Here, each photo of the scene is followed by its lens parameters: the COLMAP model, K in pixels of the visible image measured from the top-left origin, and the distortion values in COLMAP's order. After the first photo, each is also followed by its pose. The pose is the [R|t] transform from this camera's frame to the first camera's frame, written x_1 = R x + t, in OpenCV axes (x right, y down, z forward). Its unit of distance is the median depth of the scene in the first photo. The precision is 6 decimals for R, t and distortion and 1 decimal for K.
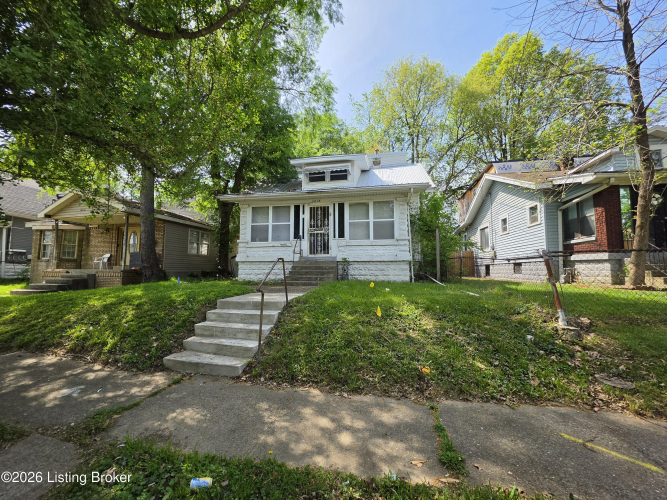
lens RADIAL K [[268.4, 0, 334.3], [0, 268.4, 249.4], [0, 0, 1]] dist [-0.003930, 0.001198]
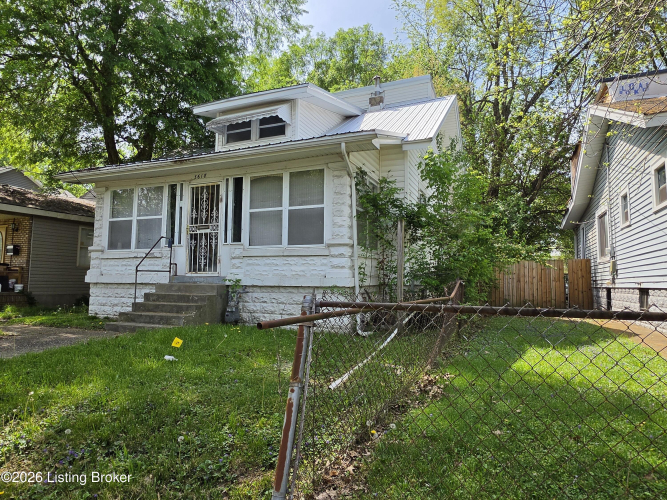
lens RADIAL K [[428.2, 0, 332.1], [0, 428.2, 250.2], [0, 0, 1]] dist [-0.001429, -0.000835]
pose [[0.978003, -0.006065, -0.208504, 0.384814], [0.005710, 0.999981, -0.002305, -0.022640], [0.208514, 0.001063, 0.978019, 0.192212]]
